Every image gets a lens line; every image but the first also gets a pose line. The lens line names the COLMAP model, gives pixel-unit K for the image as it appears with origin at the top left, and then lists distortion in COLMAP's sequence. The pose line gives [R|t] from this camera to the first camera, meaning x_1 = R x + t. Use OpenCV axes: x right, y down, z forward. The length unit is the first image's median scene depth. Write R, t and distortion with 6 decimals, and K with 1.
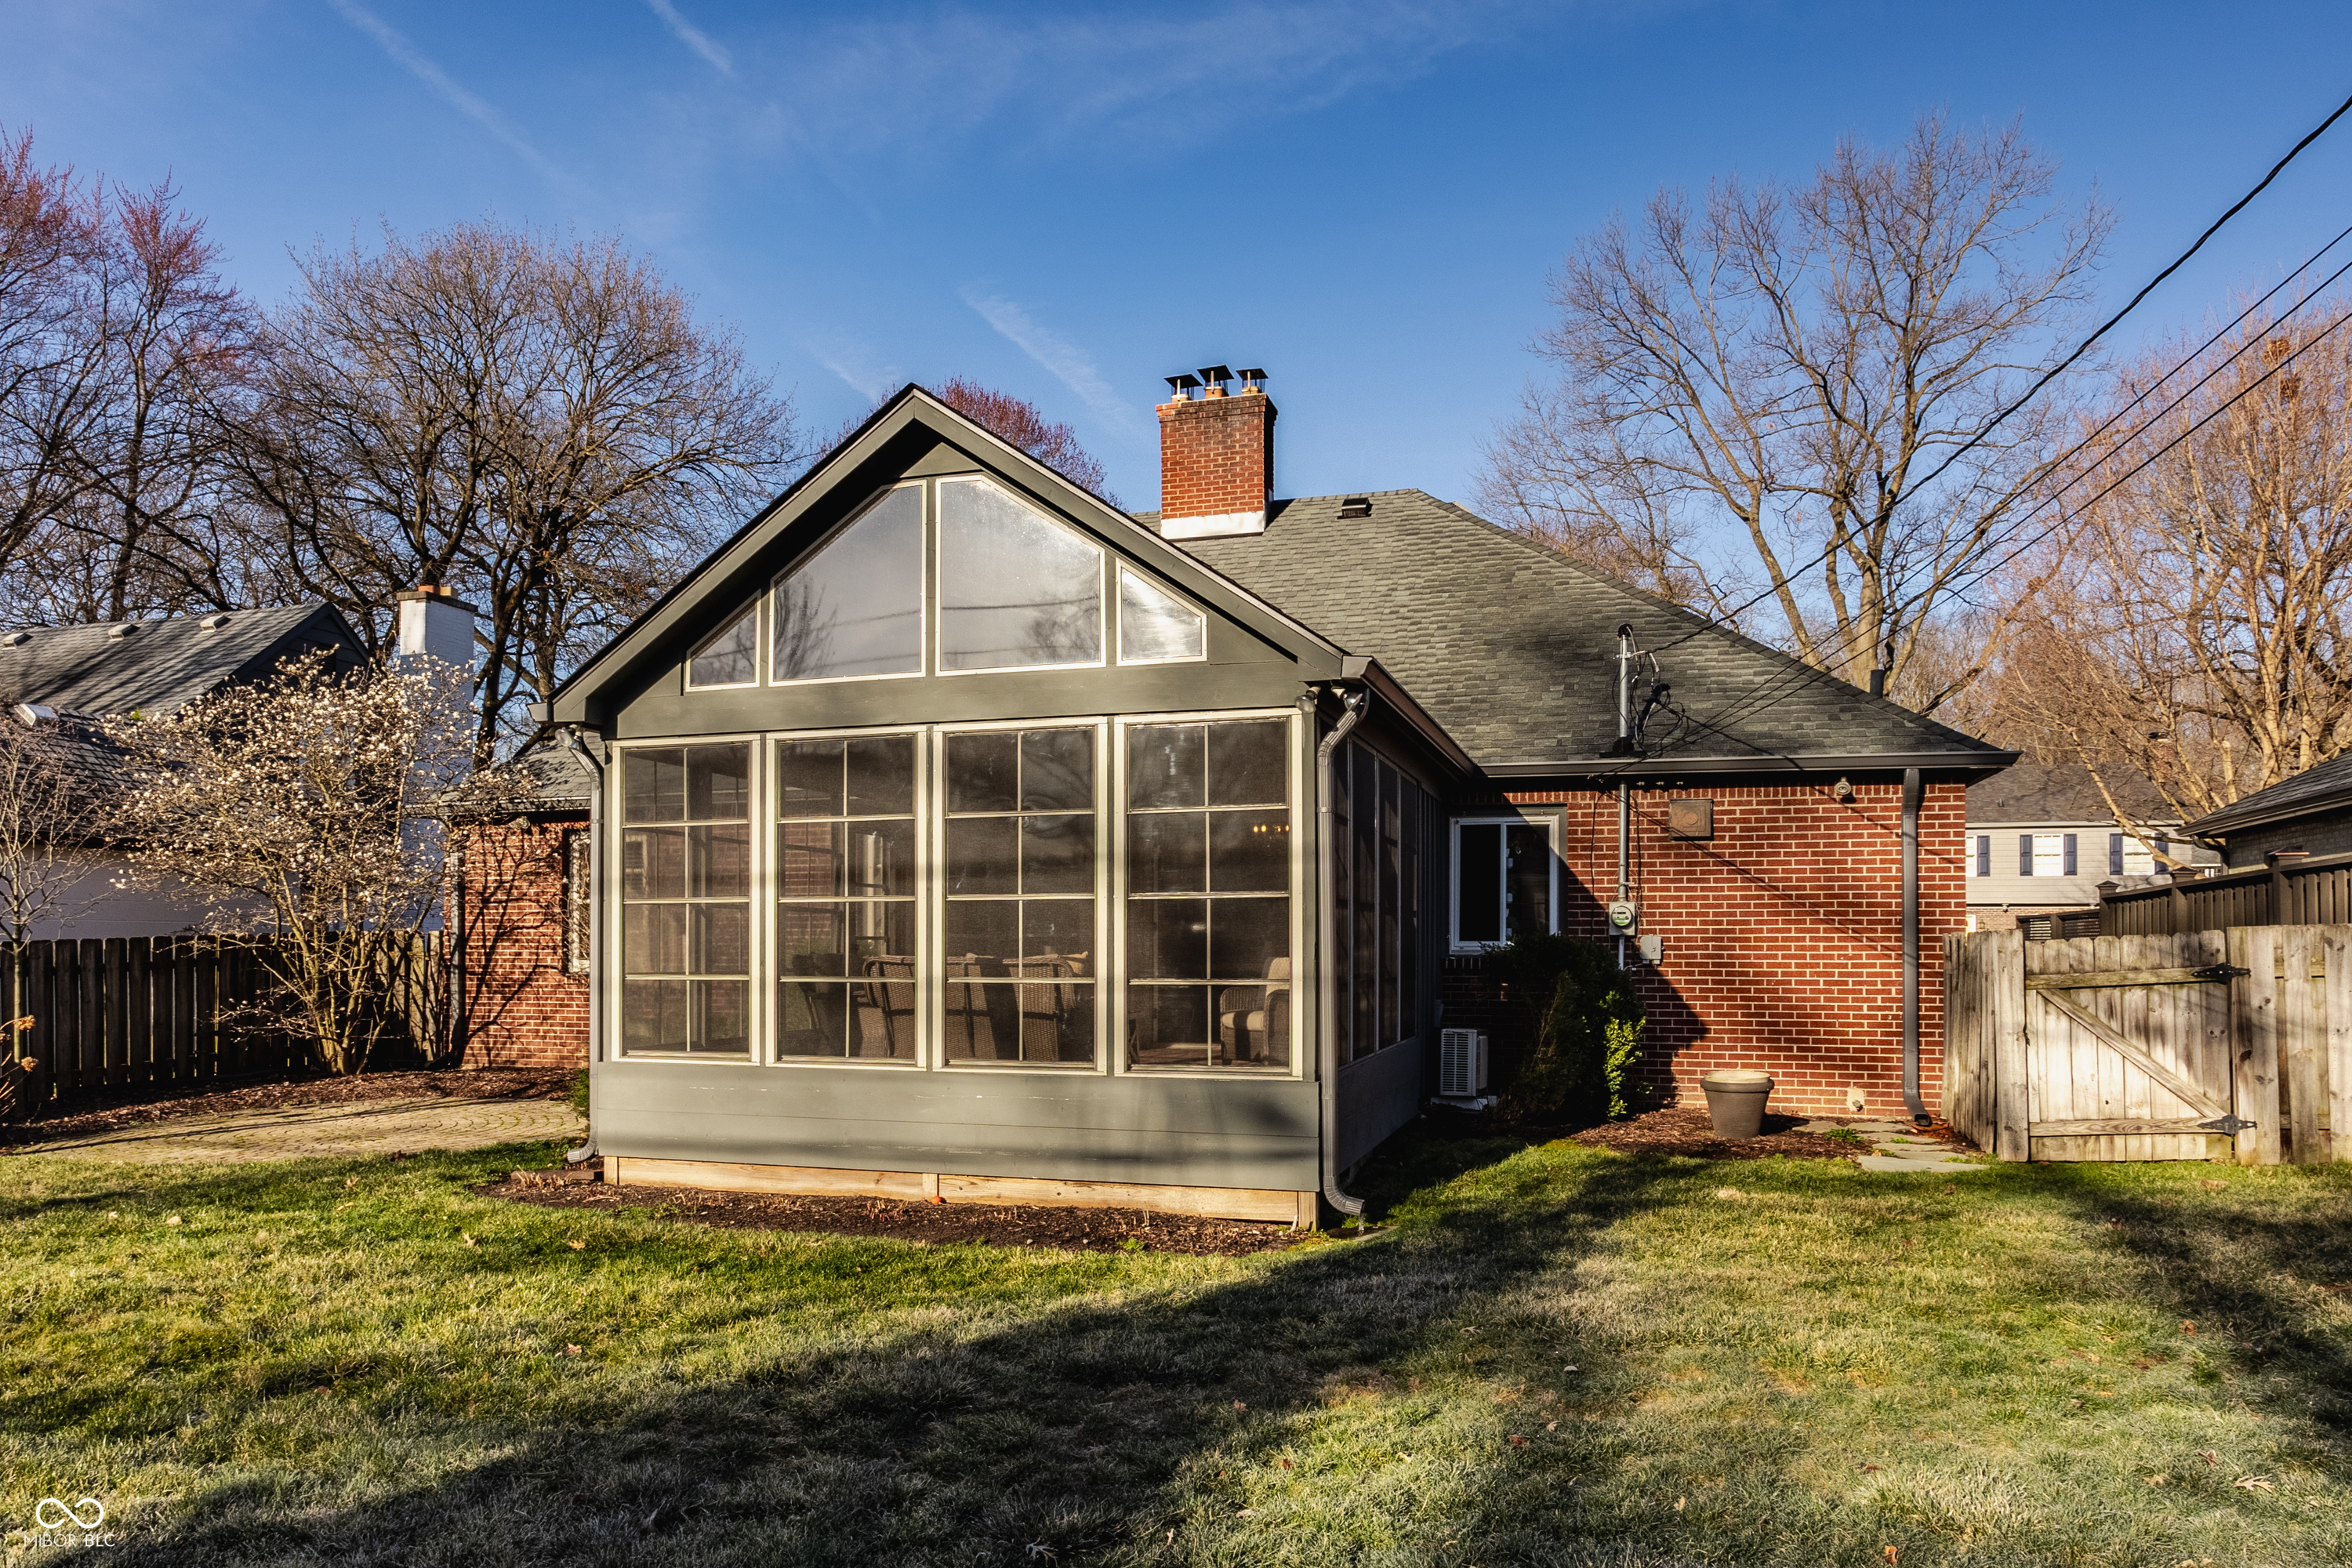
lens RADIAL K [[1433.0, 0, 1251.0], [0, 1433.0, 940.4], [0, 0, 1]] dist [-0.046260, -0.000061]
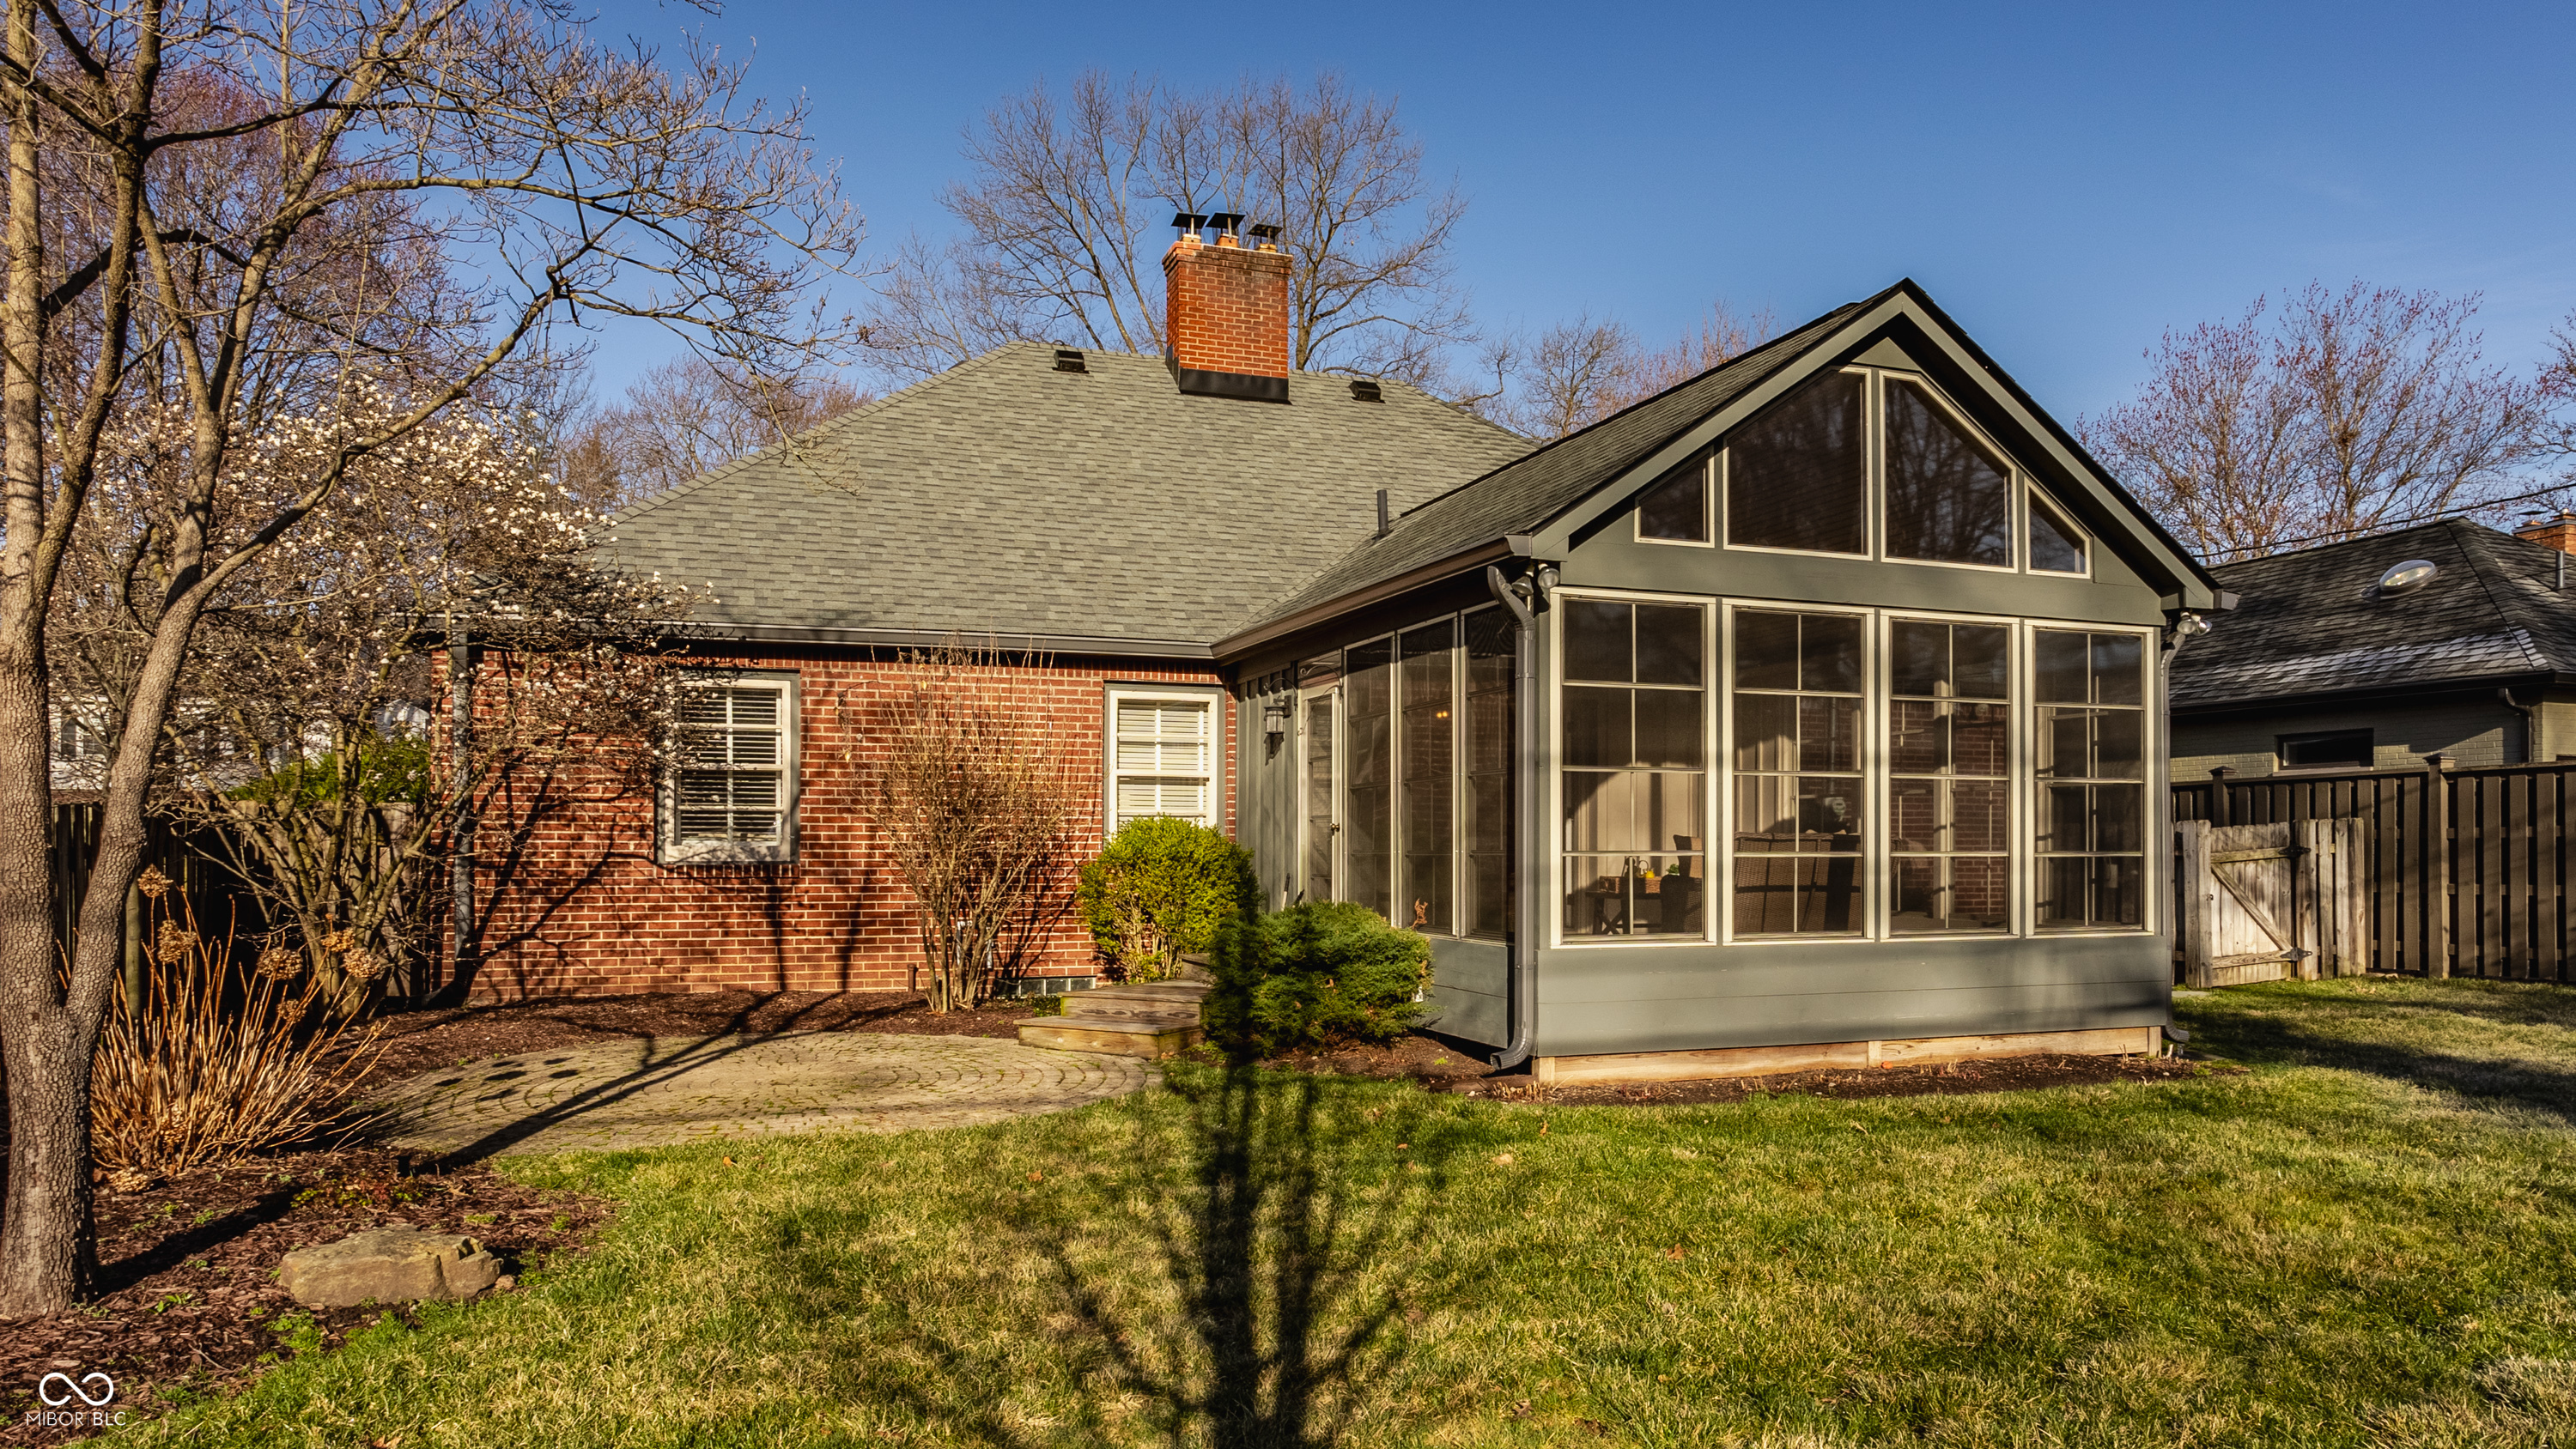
lens RADIAL K [[1512.1, 0, 1328.4], [0, 1512.1, 850.3], [0, 0, 1]] dist [-0.046068, -0.000676]
pose [[0.827779, -0.000288, 0.561054, -1.002425], [-0.003705, 0.999975, 0.005980, 0.016107], [-0.561042, -0.007028, 0.827757, 0.279484]]
